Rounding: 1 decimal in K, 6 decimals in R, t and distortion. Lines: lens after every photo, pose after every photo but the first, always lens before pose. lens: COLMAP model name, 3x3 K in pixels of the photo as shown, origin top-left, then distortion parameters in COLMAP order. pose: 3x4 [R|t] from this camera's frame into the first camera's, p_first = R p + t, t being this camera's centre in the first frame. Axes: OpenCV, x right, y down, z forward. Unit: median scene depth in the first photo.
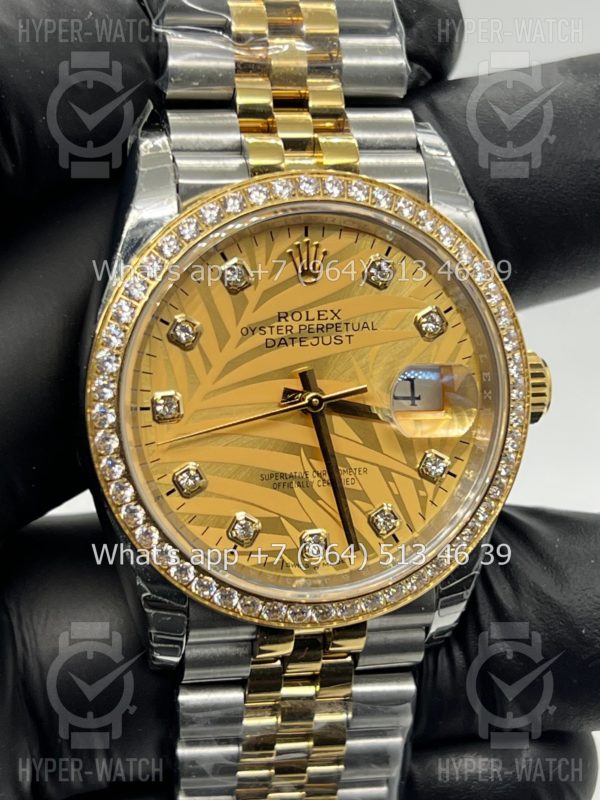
lens RADIAL K [[1848.1, 0, 302.1], [0, 1848.1, 421.1], [0, 0, 1]] dist [0.390713, 0.111163]
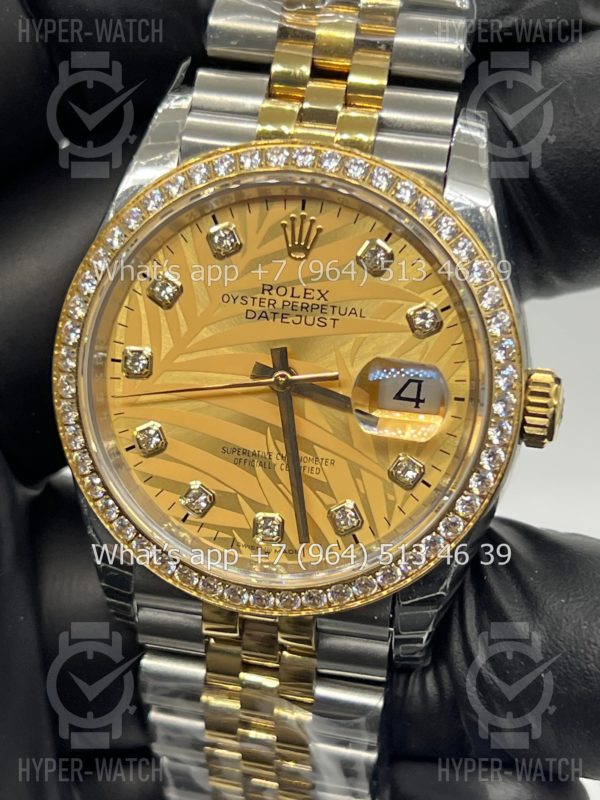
lens RADIAL K [[1848.1, 0, 302.1], [0, 1848.1, 421.1], [0, 0, 1]] dist [0.390713, 0.111163]
pose [[0.915274, 0.158165, -0.370482, 0.373752], [-0.166455, 0.986001, 0.009715, -0.000876], [0.366832, 0.052777, 0.928789, 0.109160]]
